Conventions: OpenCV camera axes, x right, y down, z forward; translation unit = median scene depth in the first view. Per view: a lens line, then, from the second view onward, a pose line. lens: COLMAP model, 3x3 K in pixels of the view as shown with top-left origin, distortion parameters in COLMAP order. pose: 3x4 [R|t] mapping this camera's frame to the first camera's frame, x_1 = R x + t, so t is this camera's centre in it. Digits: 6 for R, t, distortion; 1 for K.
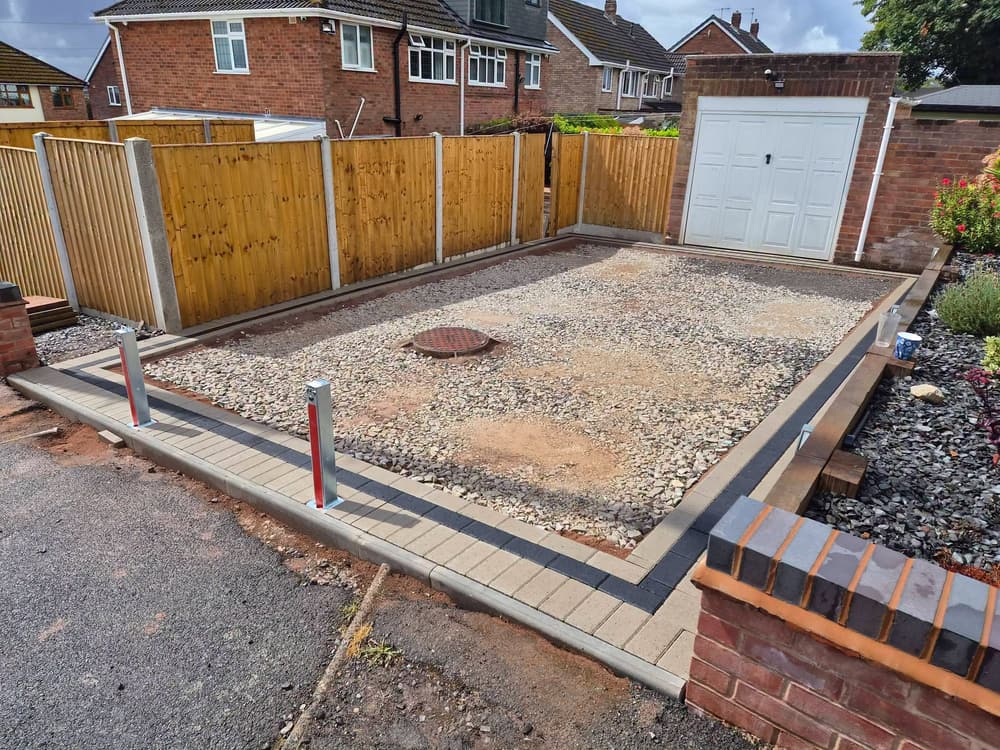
lens RADIAL K [[659.2, 0, 500.9], [0, 659.2, 373.5], [0, 0, 1]] dist [0.083777, -0.077443]
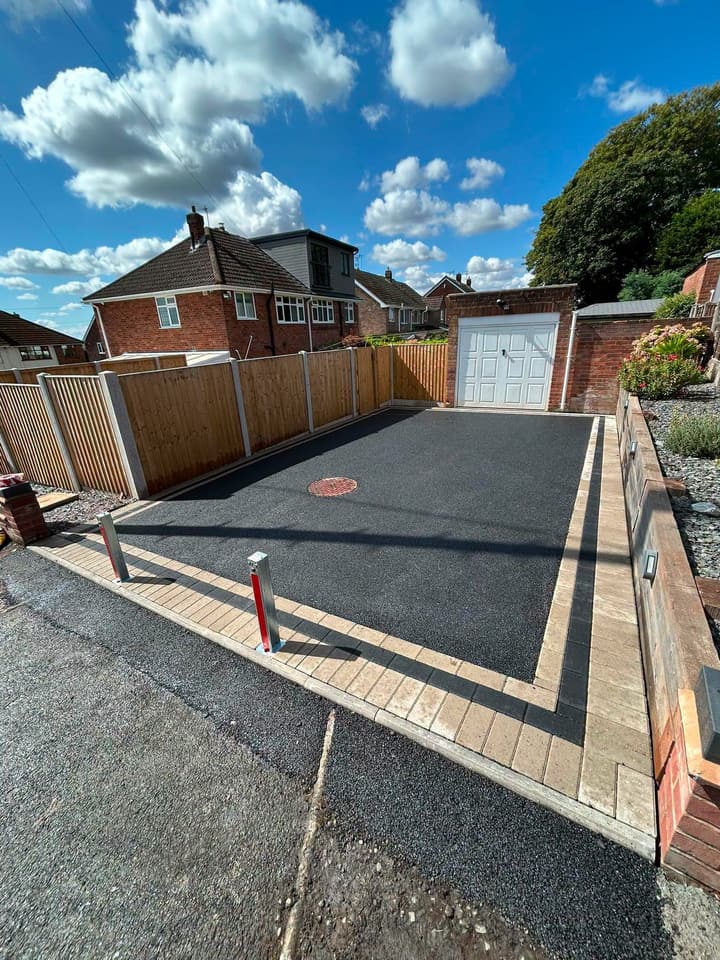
lens RADIAL K [[384.5, 0, 362.3], [0, 384.5, 479.0], [0, 0, 1]] dist [-0.005850, 0.003756]
pose [[0.994010, -0.095895, 0.052432, -0.029674], [0.096938, 0.995133, -0.017707, -0.025946], [-0.050479, 0.022683, 0.998467, 0.077015]]
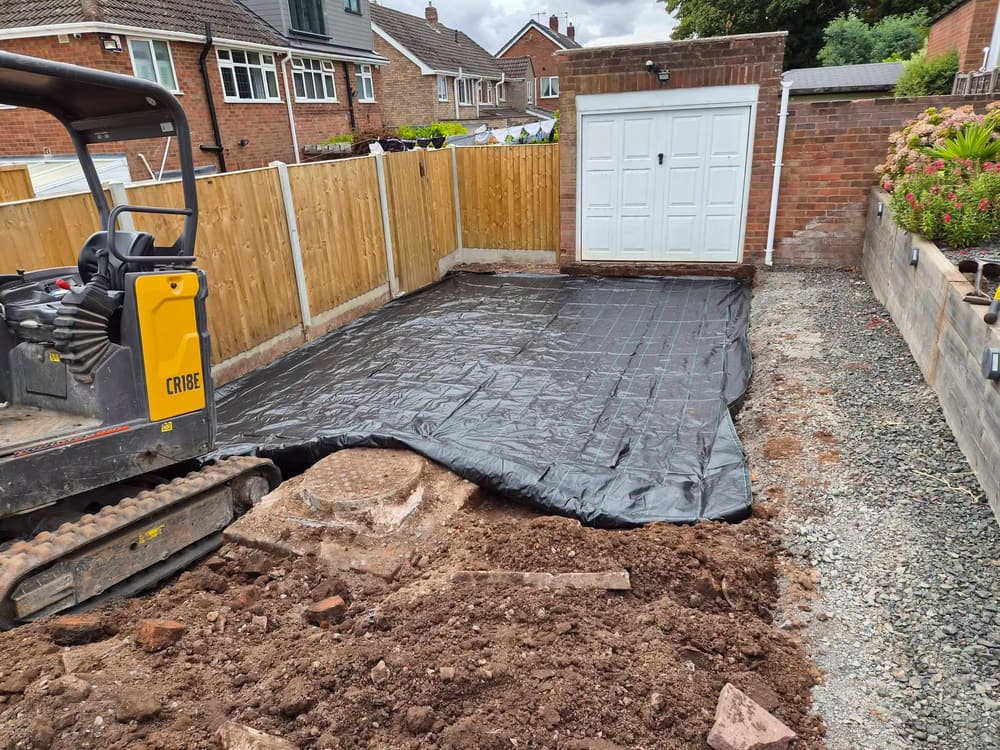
lens RADIAL K [[663.2, 0, 507.0], [0, 663.2, 373.4], [0, 0, 1]] dist [0.069932, -0.059763]
pose [[0.967058, -0.153046, 0.203410, -0.031756], [0.156378, 0.987697, -0.000313, -0.068371], [-0.200860, 0.032111, 0.979094, 0.170590]]
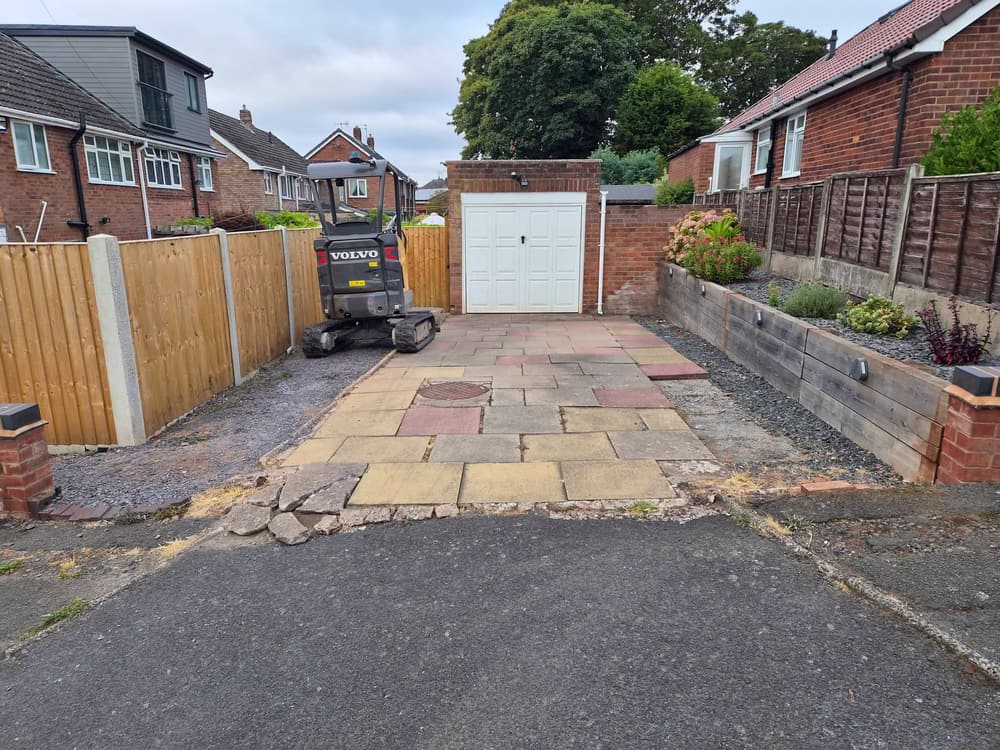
lens RADIAL K [[657.1, 0, 500.0], [0, 657.1, 375.0], [0, 0, 1]] dist [0.081947, -0.073113]
pose [[0.852783, -0.153382, 0.499234, -0.306478], [0.219245, 0.972732, -0.075654, 0.012214], [-0.474017, 0.173971, 0.863158, -0.005472]]
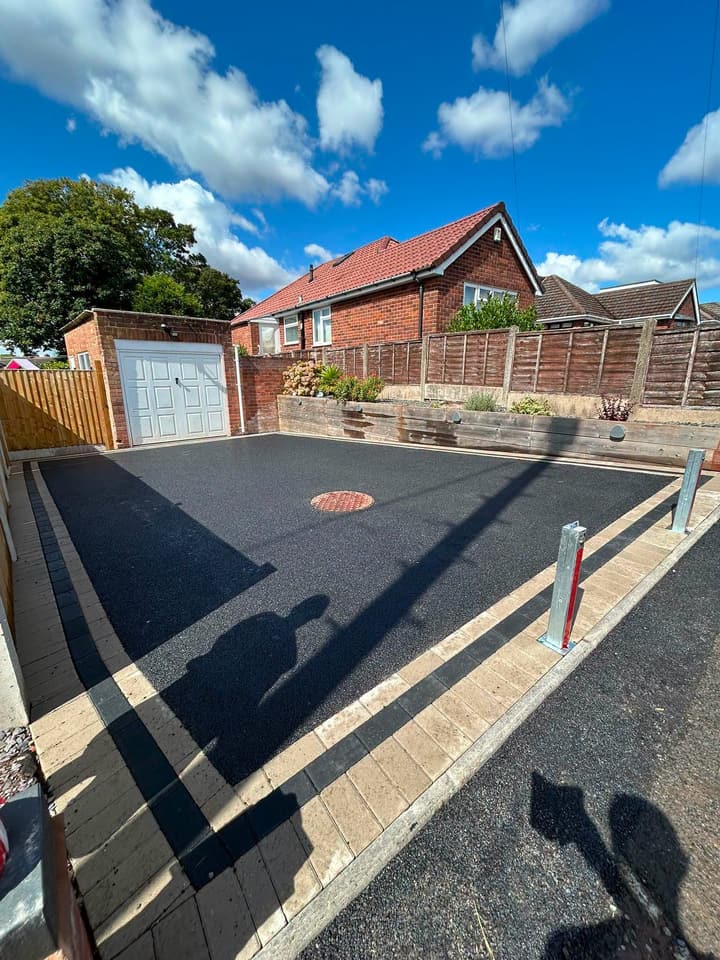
lens RADIAL K [[384.5, 0, 362.3], [0, 384.5, 479.0], [0, 0, 1]] dist [-0.005850, 0.003756]
pose [[0.271654, -0.275040, 0.922257, -0.378571], [0.369438, 0.914676, 0.163960, -0.103211], [-0.888661, 0.296177, 0.350086, 0.388281]]
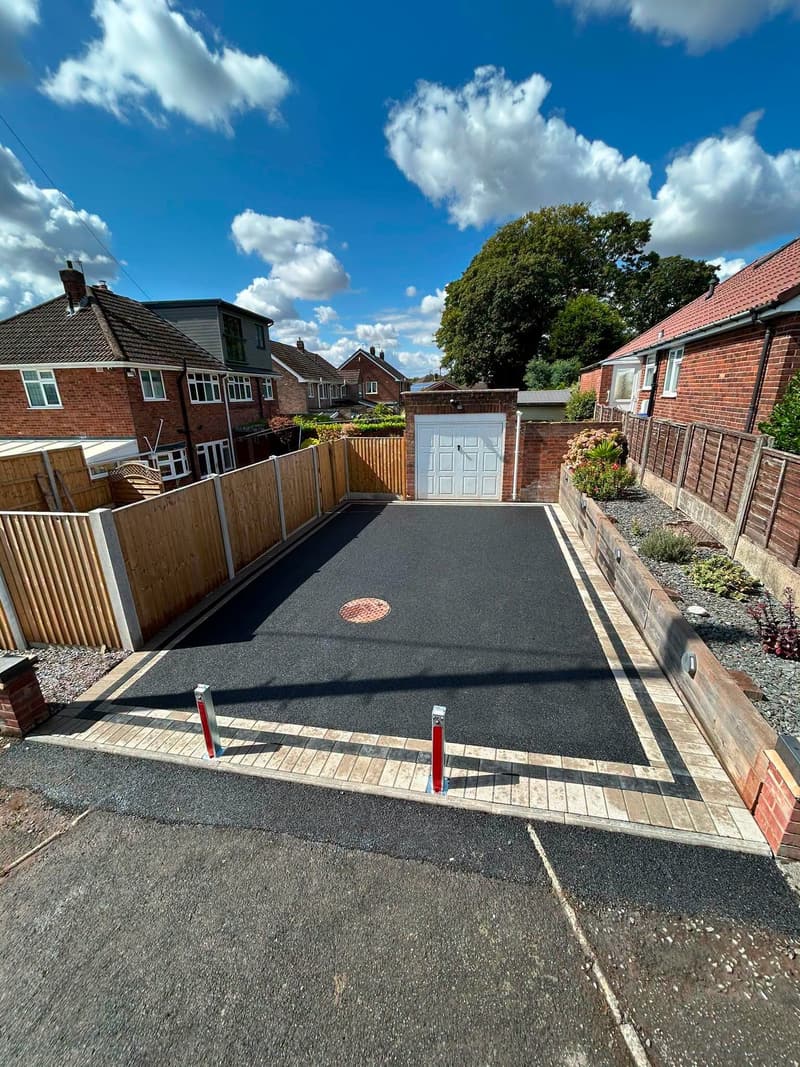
lens RADIAL K [[427.4, 0, 402.5], [0, 427.4, 532.4], [0, 0, 1]] dist [-0.005850, 0.003756]
pose [[0.922353, -0.162345, 0.350585, -0.165525], [0.187085, 0.981622, -0.037642, -0.092672], [-0.338031, 0.100309, 0.935774, 0.034690]]
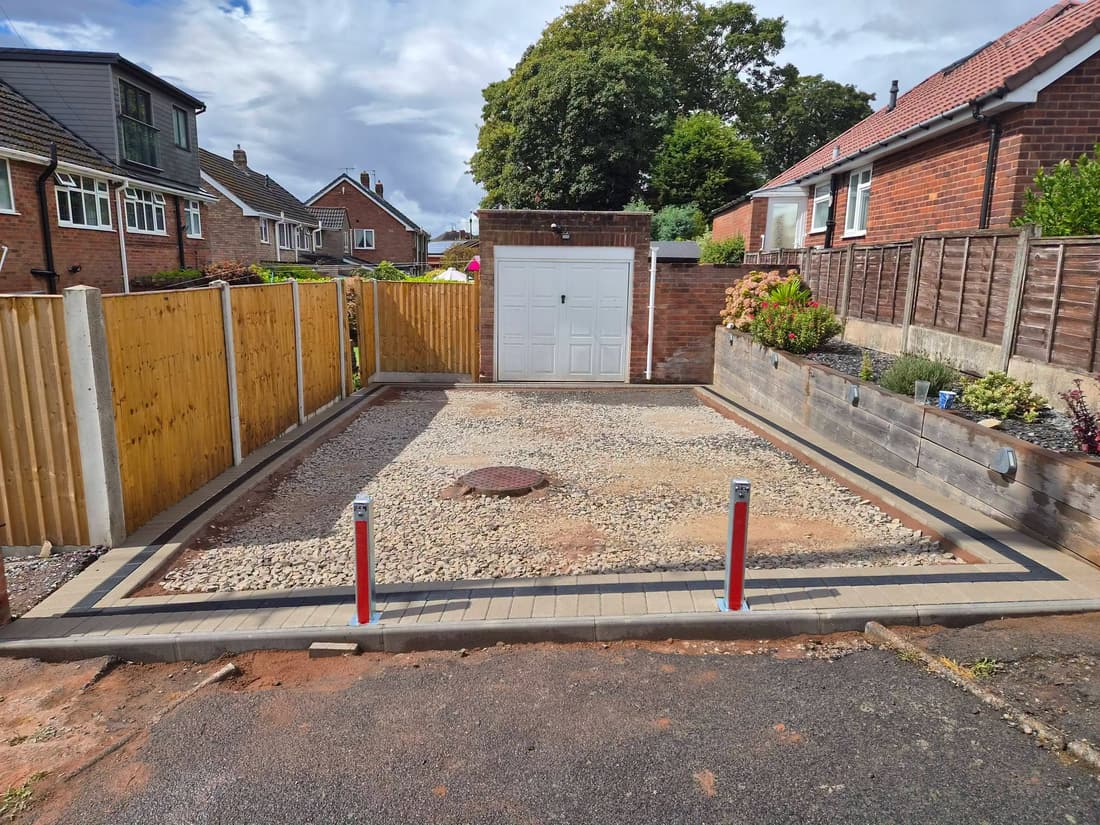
lens RADIAL K [[725.1, 0, 551.0], [0, 725.1, 410.8], [0, 0, 1]] dist [0.083777, -0.077443]
pose [[0.828881, -0.120269, 0.546344, -0.312095], [0.215268, 0.969988, -0.113065, -0.007244], [-0.516349, 0.211328, 0.829894, 0.046998]]
